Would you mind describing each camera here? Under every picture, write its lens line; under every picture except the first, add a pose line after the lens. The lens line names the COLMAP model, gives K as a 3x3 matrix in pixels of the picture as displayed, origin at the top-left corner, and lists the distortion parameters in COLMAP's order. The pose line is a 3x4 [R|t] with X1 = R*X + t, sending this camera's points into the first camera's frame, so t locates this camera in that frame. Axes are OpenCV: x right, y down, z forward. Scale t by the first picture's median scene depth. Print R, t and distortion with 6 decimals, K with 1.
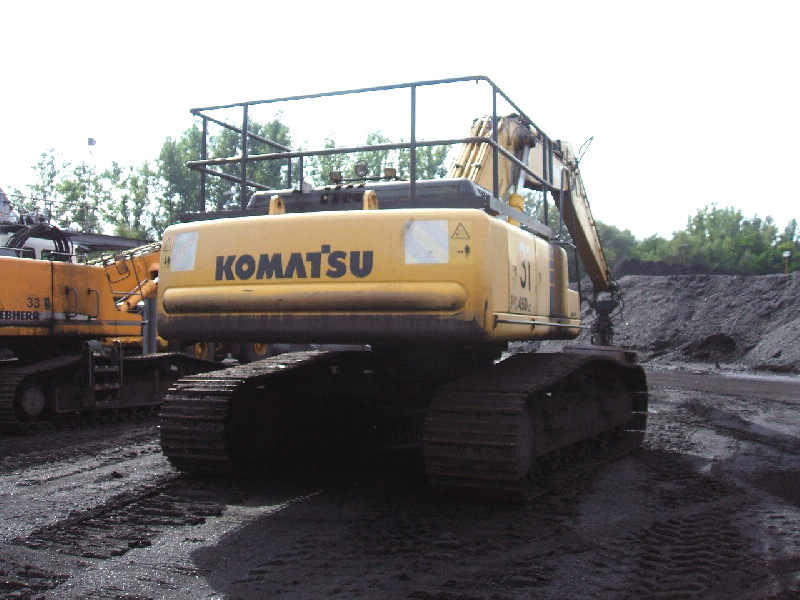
lens RADIAL K [[885.9, 0, 401.2], [0, 885.9, 296.3], [0, 0, 1]] dist [-0.030163, 0.000000]
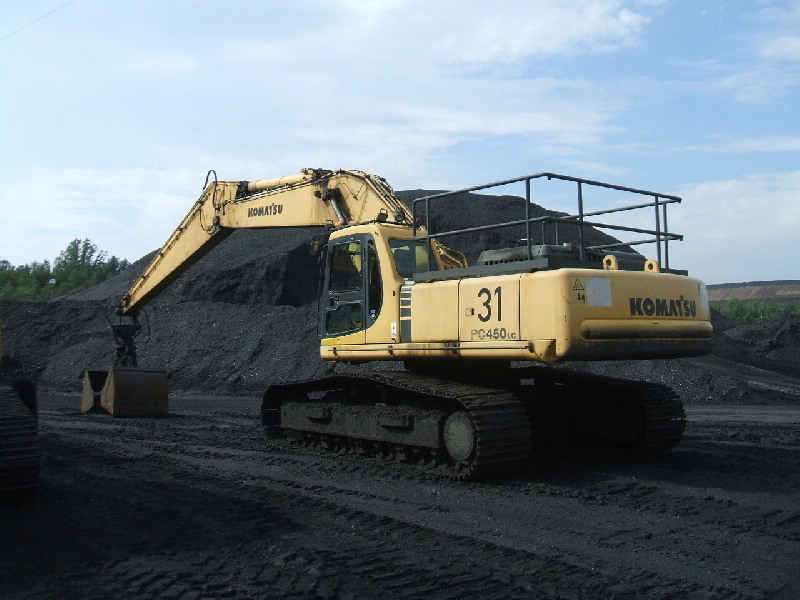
lens RADIAL K [[885.9, 0, 399.5], [0, 885.9, 300.9], [0, 0, 1]] dist [-0.030163, 0.000000]
pose [[0.453495, 0.039803, 0.890369, -1.678145], [-0.021474, 0.999200, -0.033731, 0.014370], [-0.891000, -0.003823, 0.453987, 0.726530]]
